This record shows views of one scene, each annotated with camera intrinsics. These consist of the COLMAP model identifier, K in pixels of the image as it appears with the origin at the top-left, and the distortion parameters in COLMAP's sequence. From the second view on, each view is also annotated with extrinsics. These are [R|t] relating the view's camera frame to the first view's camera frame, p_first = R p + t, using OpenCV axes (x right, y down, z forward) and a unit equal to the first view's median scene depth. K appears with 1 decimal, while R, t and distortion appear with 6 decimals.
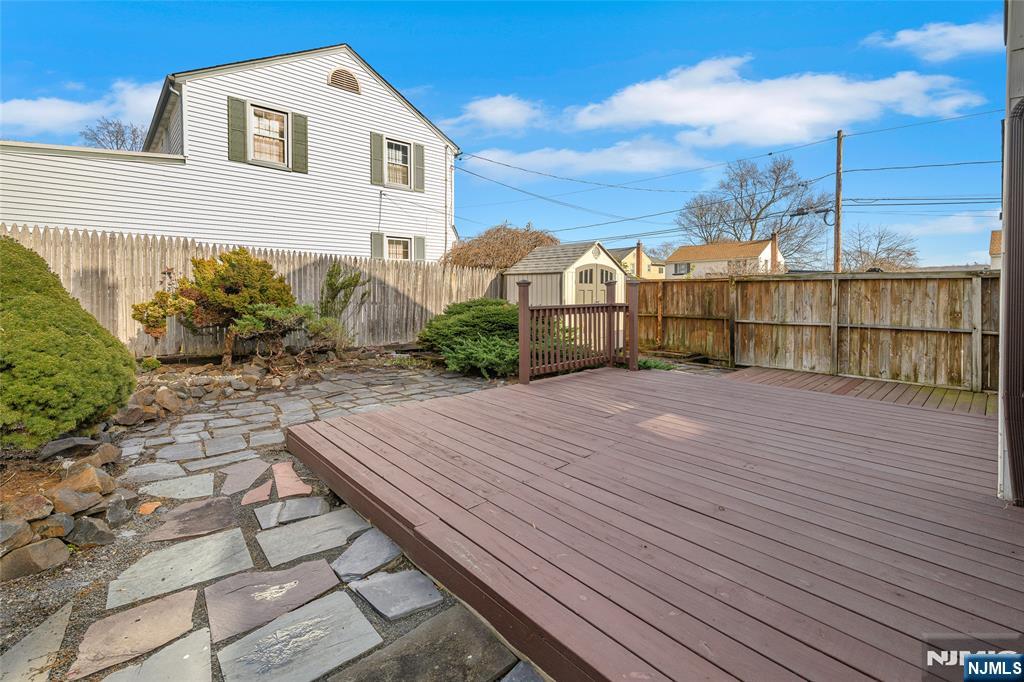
lens RADIAL K [[439.9, 0, 509.6], [0, 439.9, 292.1], [0, 0, 1]] dist [-0.000683, -0.000041]
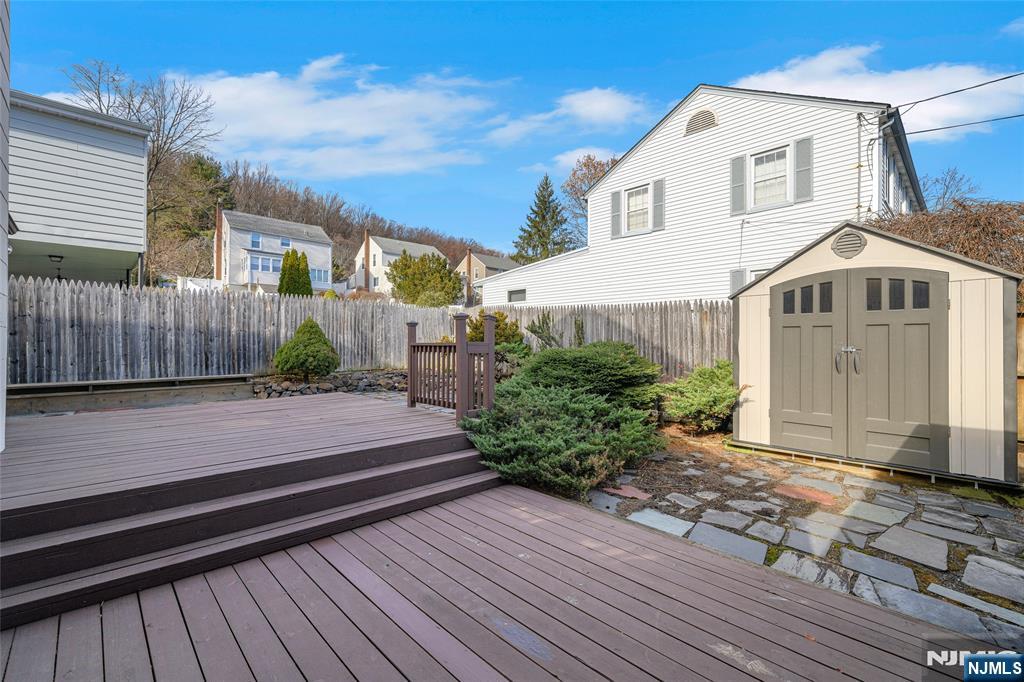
lens RADIAL K [[437.8, 0, 512.0], [0, 437.8, 341.0], [0, 0, 1]] dist [-0.000572, -0.000051]
pose [[0.036015, -0.005292, -0.999337, 0.626233], [-0.004117, 0.999977, -0.005444, 0.017555], [0.999343, 0.004311, 0.035992, 0.582449]]
